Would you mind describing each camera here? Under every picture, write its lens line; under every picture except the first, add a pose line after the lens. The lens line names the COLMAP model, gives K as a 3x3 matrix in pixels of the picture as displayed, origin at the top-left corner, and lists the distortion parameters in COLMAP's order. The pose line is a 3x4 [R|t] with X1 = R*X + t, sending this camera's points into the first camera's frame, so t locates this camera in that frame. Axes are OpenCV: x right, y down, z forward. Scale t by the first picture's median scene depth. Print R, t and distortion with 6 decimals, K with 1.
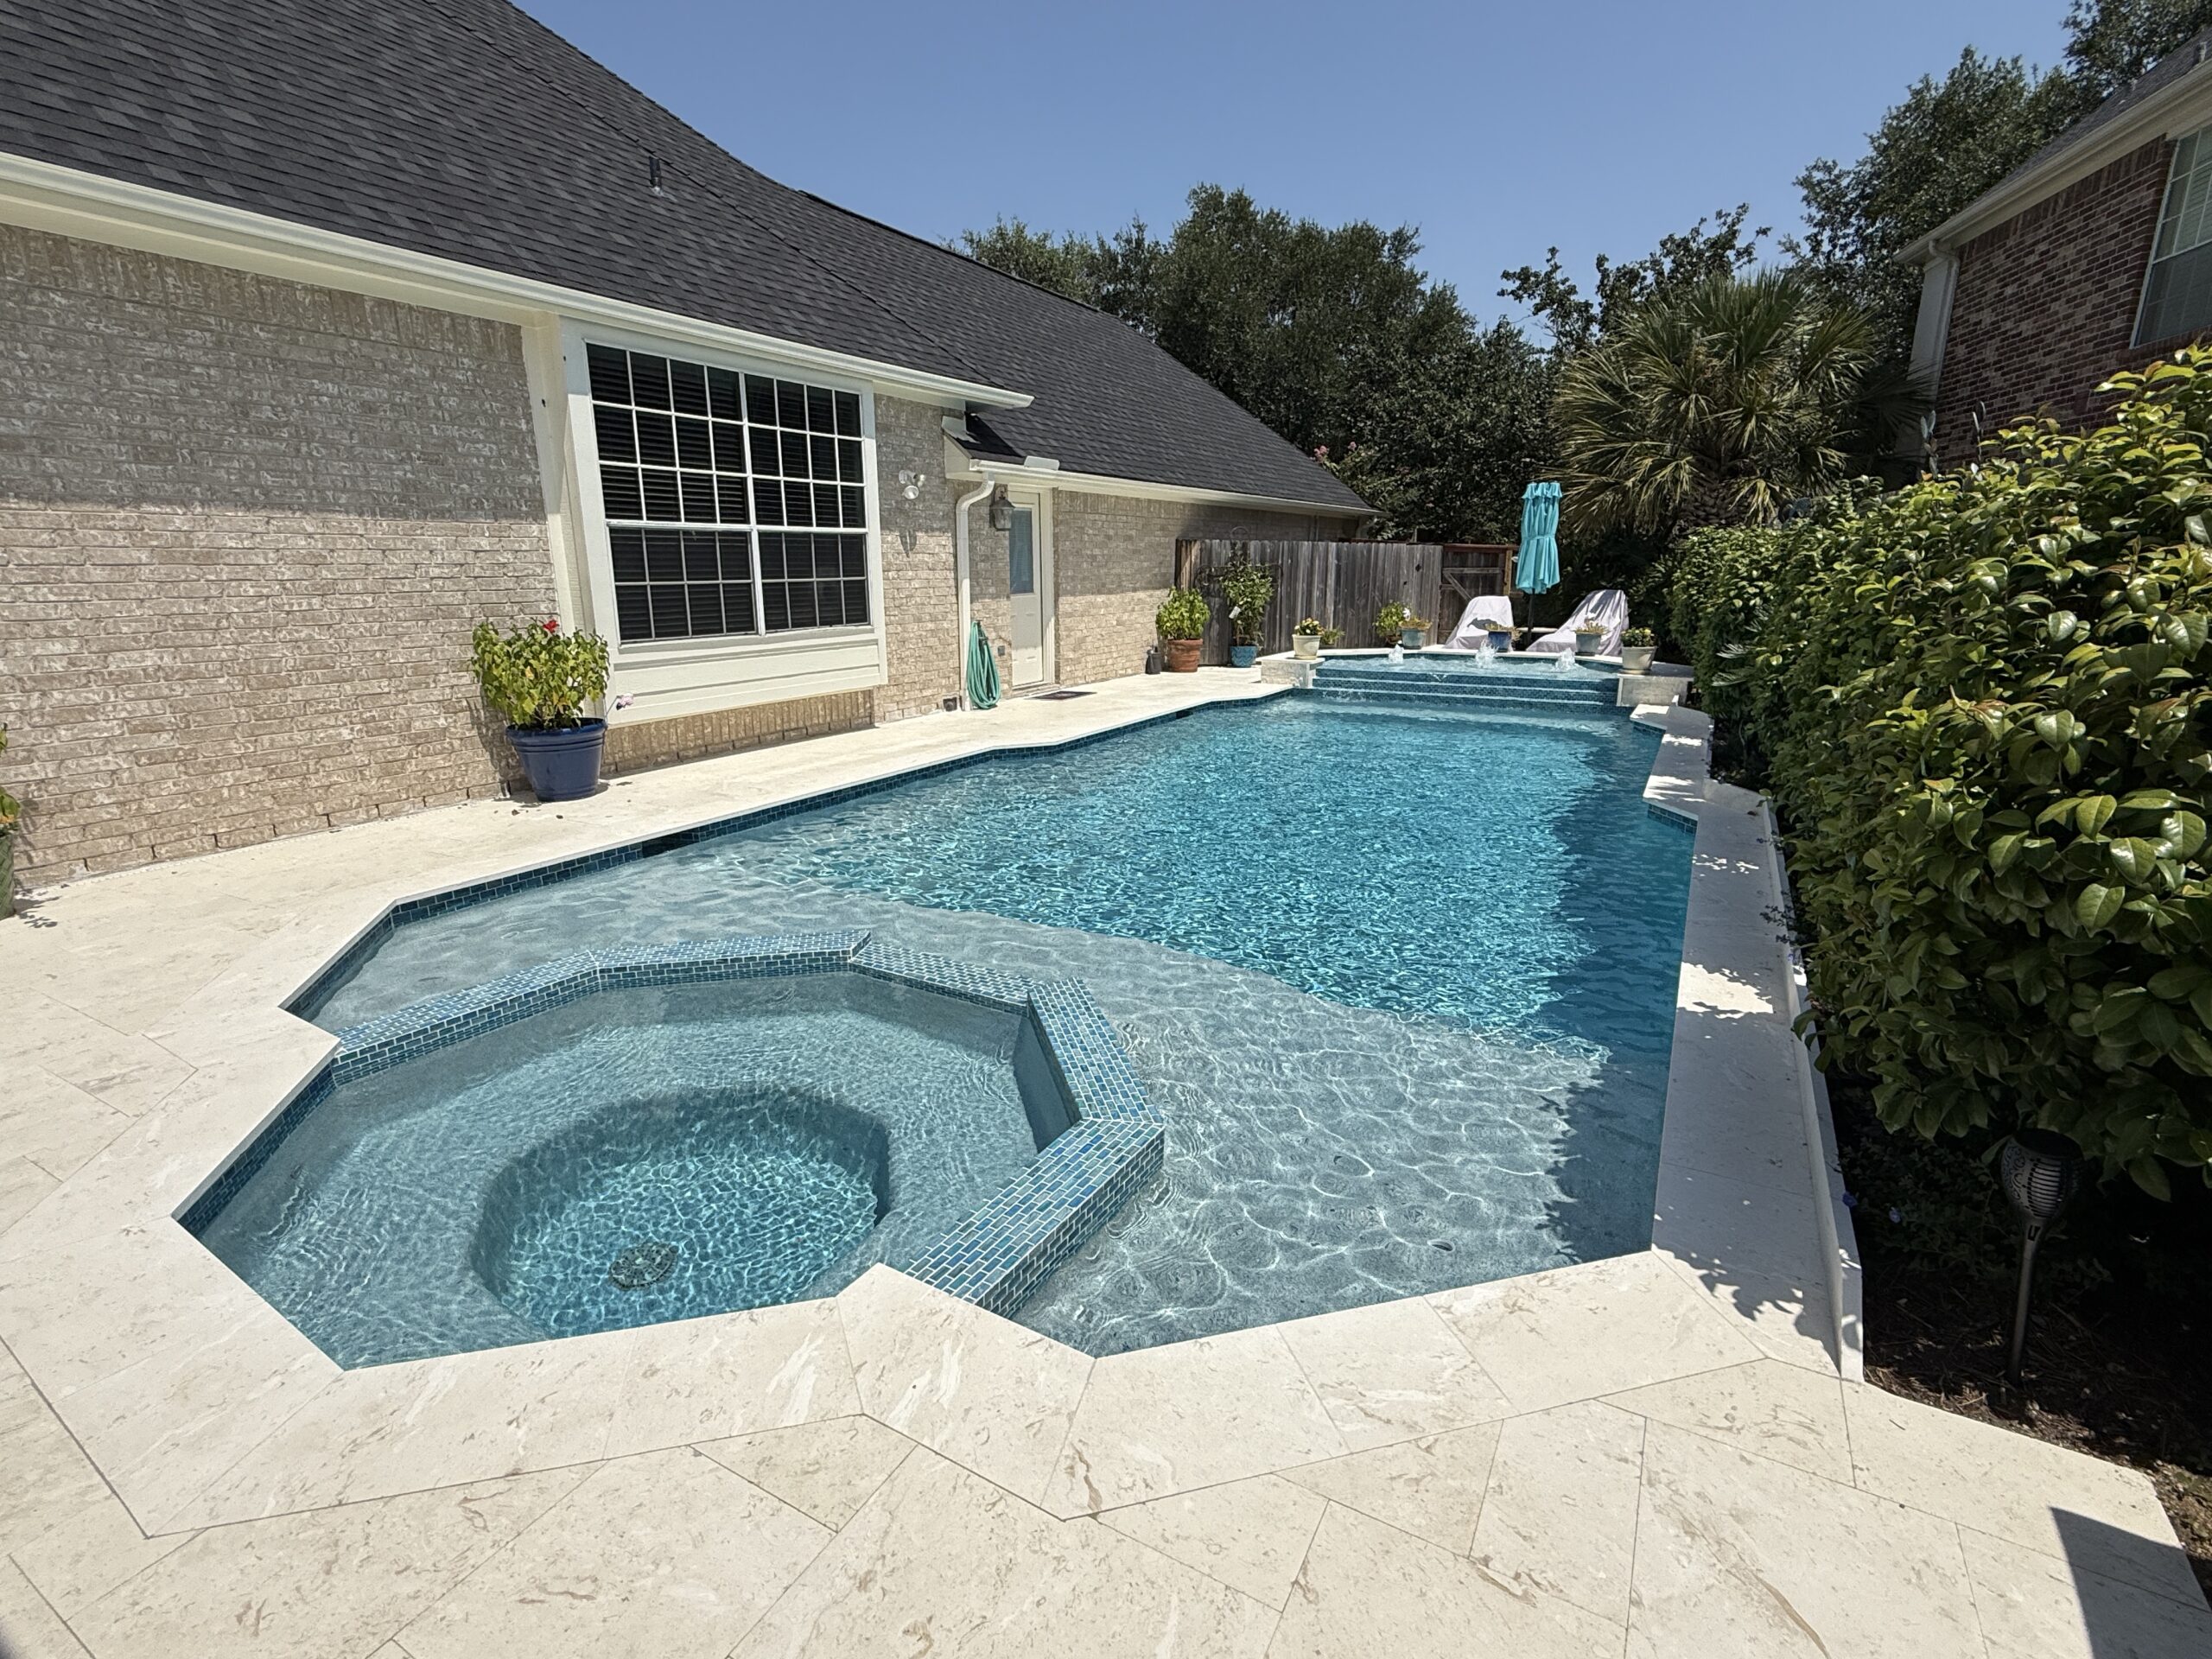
lens RADIAL K [[1062.5, 0, 1106.0], [0, 1062.5, 829.5], [0, 0, 1]] dist [0.000617, -0.000452]
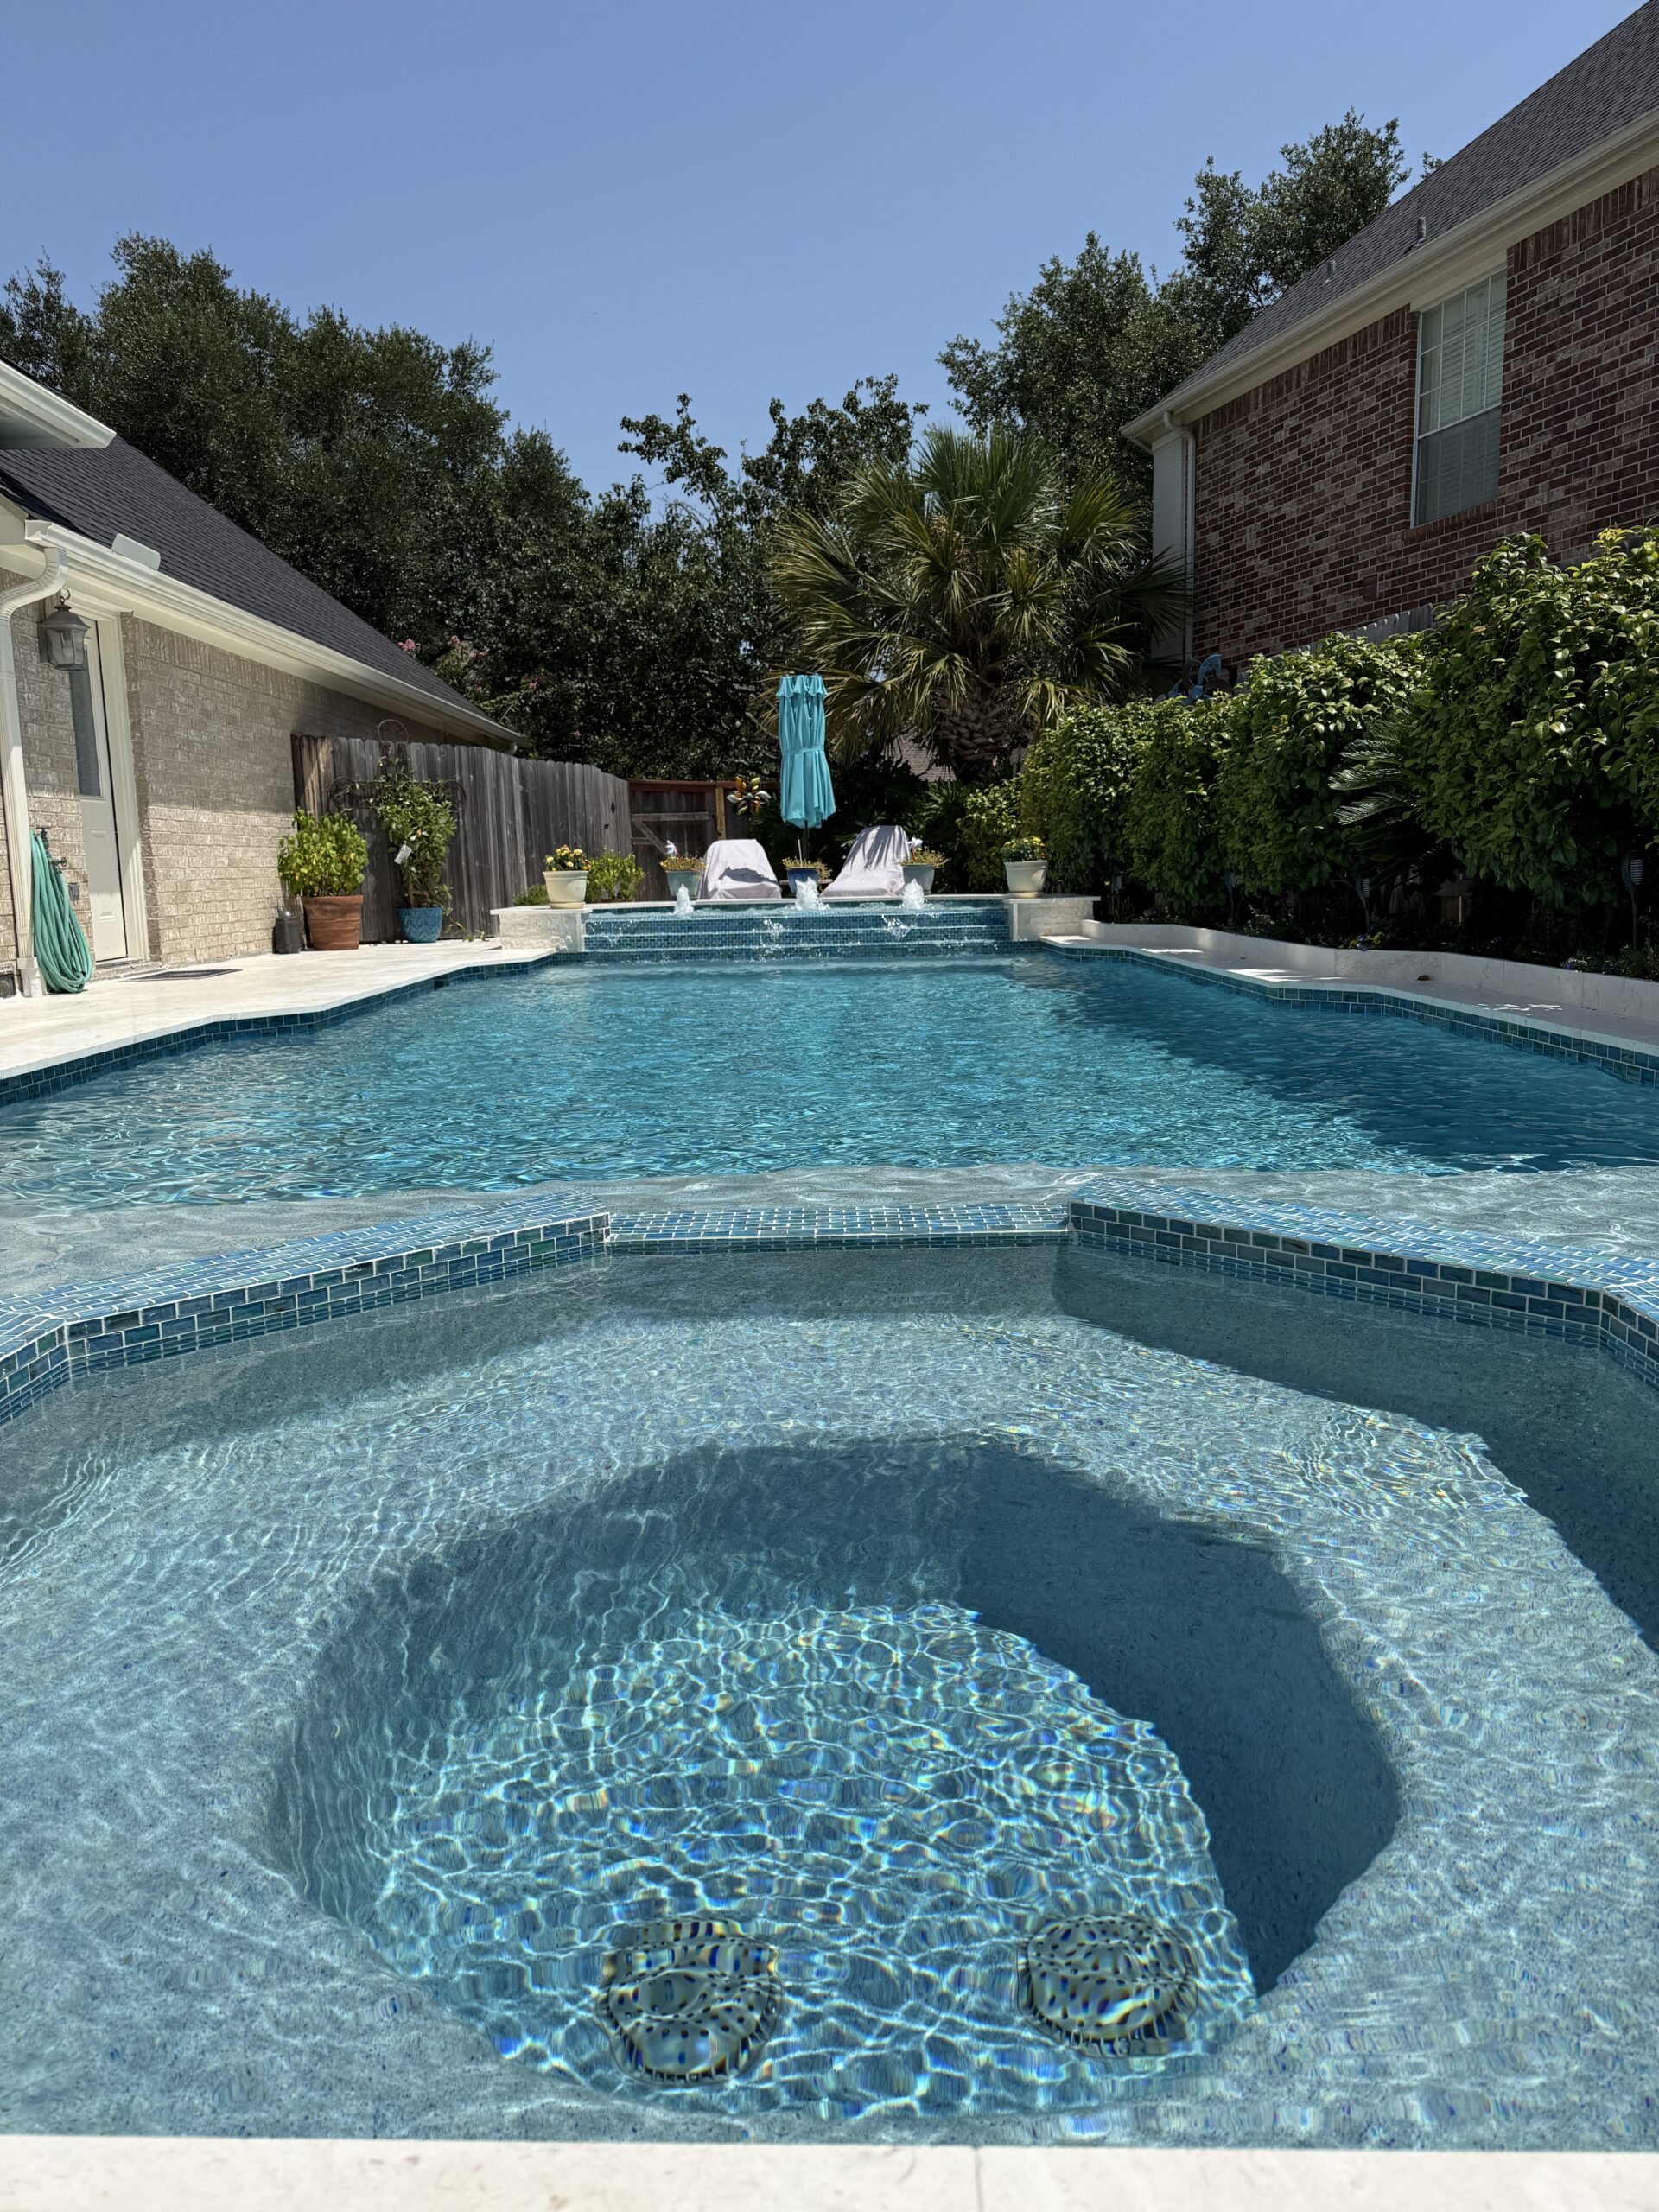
lens RADIAL K [[1591.0, 0, 839.3], [0, 1591.0, 1117.7], [0, 0, 1]] dist [-0.004951, 0.003517]
pose [[0.856660, -0.098814, 0.506329, -0.148003], [0.147867, 0.987335, -0.057490, 0.039093], [-0.494236, 0.124119, 0.860422, 0.102697]]
